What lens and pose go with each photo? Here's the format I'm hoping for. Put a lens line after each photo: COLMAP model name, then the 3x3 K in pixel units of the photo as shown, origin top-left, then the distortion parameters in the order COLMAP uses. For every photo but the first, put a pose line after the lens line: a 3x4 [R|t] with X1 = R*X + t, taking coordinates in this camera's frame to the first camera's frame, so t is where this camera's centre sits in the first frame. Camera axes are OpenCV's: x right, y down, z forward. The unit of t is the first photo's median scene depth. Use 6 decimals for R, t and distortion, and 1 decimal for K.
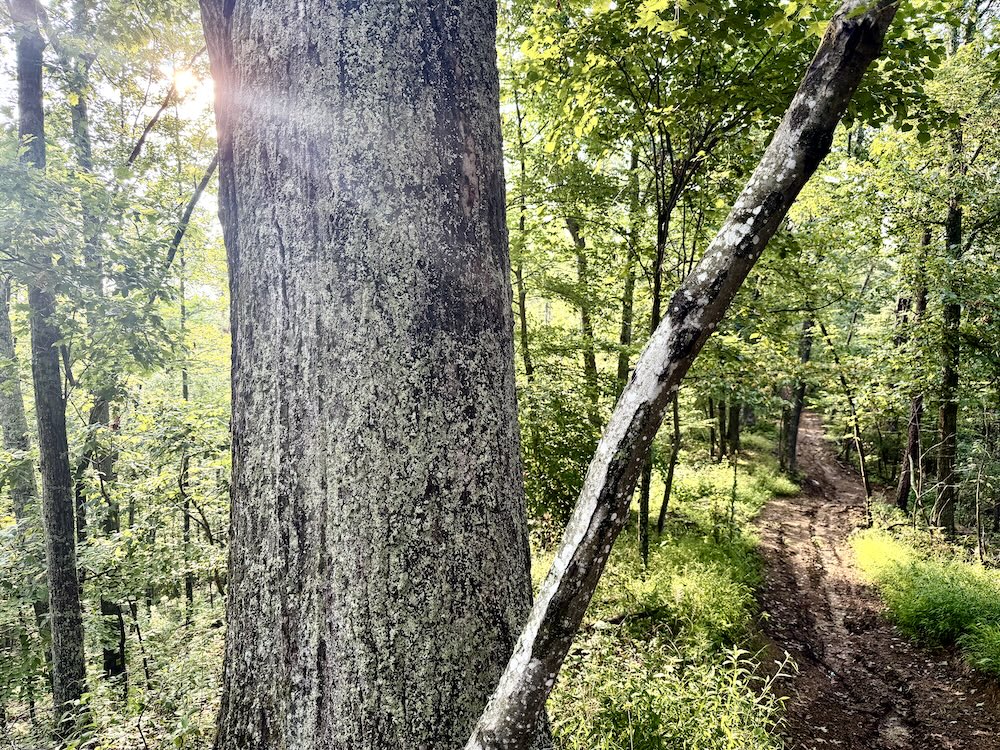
lens RADIAL K [[695.8, 0, 501.5], [0, 695.8, 373.1], [0, 0, 1]] dist [0.039415, -0.007171]
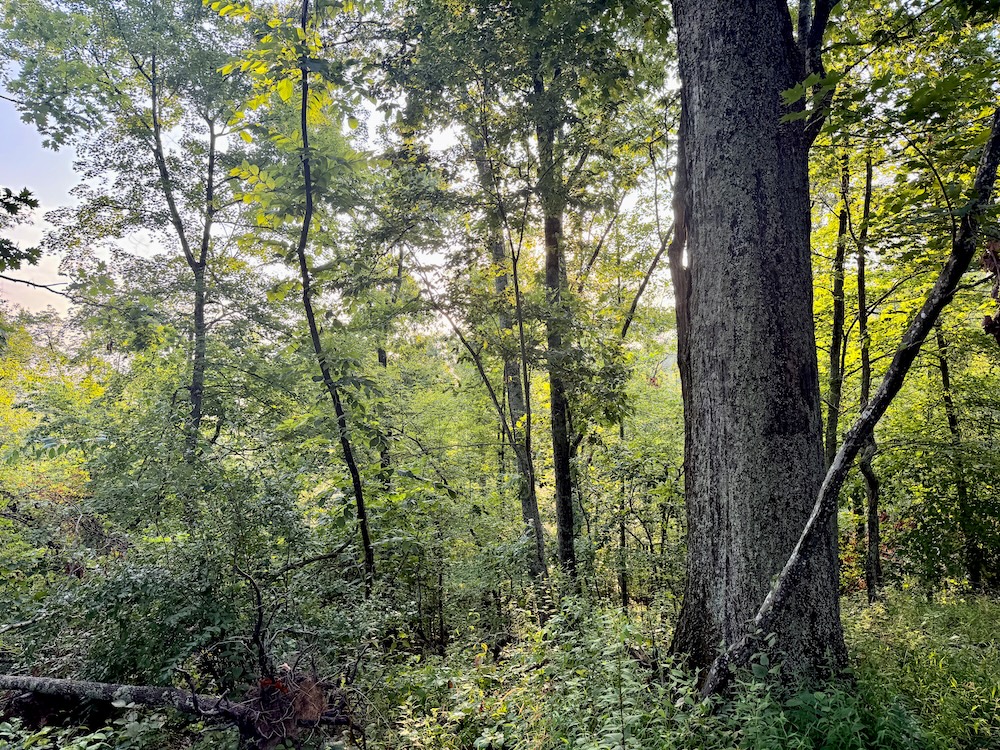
lens RADIAL K [[695.8, 0, 500.3], [0, 695.8, 373.2], [0, 0, 1]] dist [0.039415, -0.007171]
pose [[0.837562, -0.014937, -0.546139, 0.439346], [-0.017171, 0.998413, -0.053641, -0.125515], [0.546073, 0.054305, 0.835976, -1.566582]]
